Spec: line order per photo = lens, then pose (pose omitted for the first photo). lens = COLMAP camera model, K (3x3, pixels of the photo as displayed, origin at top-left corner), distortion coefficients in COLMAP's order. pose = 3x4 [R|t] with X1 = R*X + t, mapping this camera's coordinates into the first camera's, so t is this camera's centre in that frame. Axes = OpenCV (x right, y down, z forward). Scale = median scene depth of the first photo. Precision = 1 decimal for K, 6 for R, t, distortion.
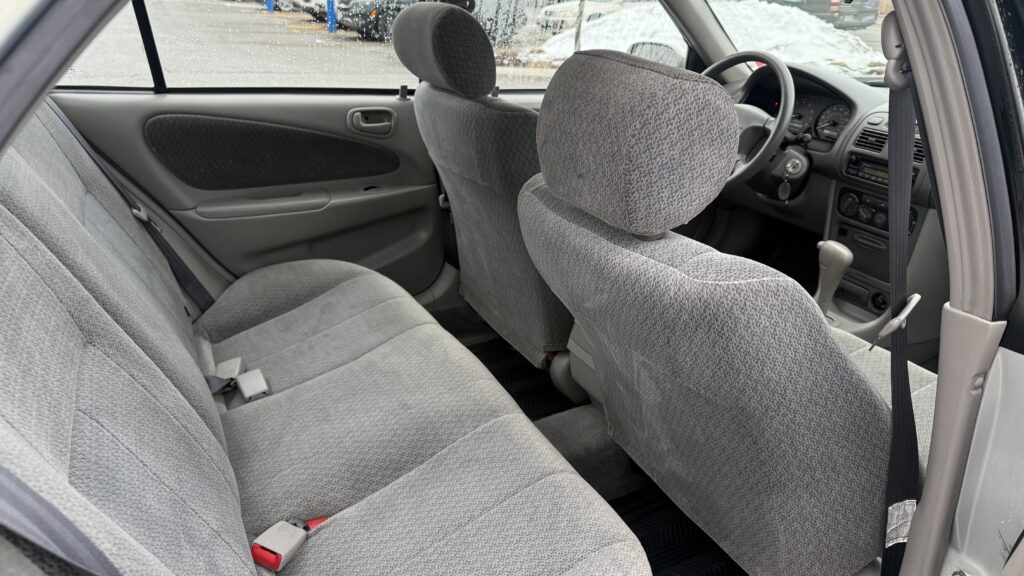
lens RADIAL K [[745.0, 0, 512.0], [0, 745.0, 288.0], [0, 0, 1]] dist [0.010839, -0.005536]
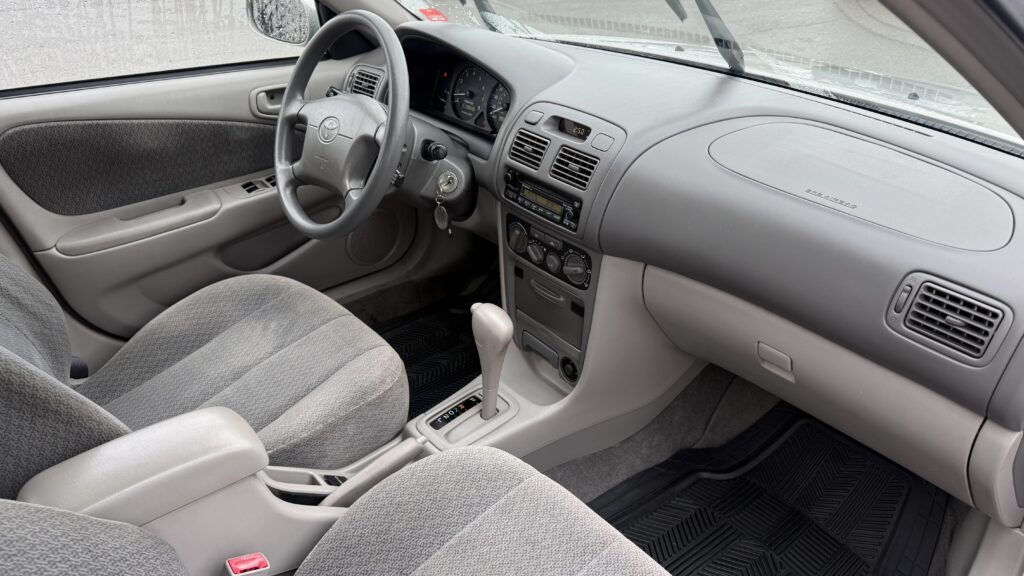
lens RADIAL K [[721.2, 0, 512.0], [0, 721.2, 288.0], [0, 0, 1]] dist [0.179569, -0.421292]
pose [[0.978772, -0.130934, 0.157673, 0.336234], [0.110763, 0.985232, 0.130577, -0.156523], [-0.172442, -0.110341, 0.978820, 0.333175]]
